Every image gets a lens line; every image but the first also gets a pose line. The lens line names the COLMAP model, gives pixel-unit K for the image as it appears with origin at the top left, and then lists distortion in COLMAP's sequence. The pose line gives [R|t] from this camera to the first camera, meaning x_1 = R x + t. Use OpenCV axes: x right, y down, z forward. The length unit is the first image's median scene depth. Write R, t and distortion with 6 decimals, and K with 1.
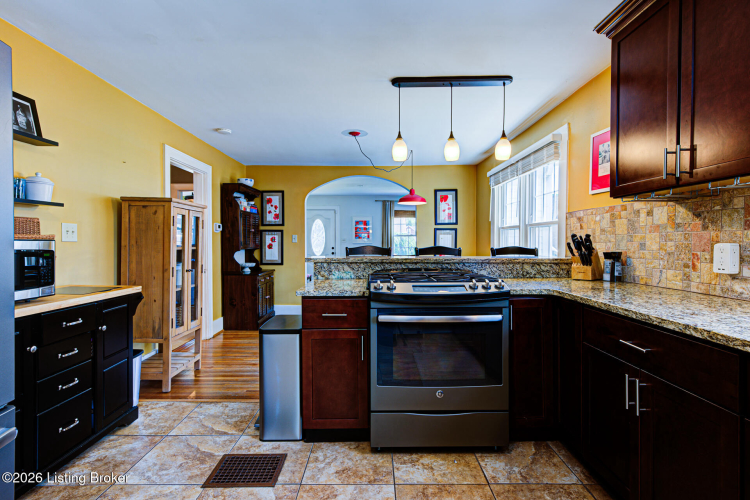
lens RADIAL K [[366.7, 0, 374.8], [0, 366.7, 247.8], [0, 0, 1]] dist [-0.000419, -0.000103]
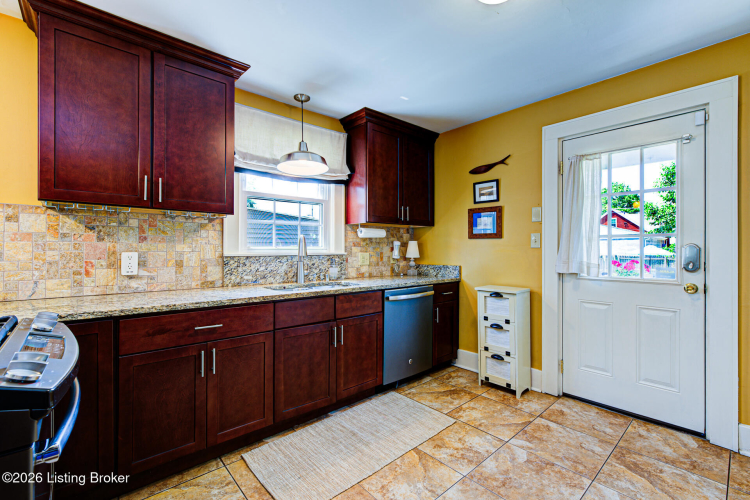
lens RADIAL K [[336.5, 0, 375.6], [0, 336.5, 248.4], [0, 0, 1]] dist [0.001492, 0.000058]
pose [[-0.663045, 0.005042, 0.748562, -0.482722], [0.010718, 0.999939, 0.002759, -0.017481], [-0.748503, 0.009852, -0.663059, 0.990455]]
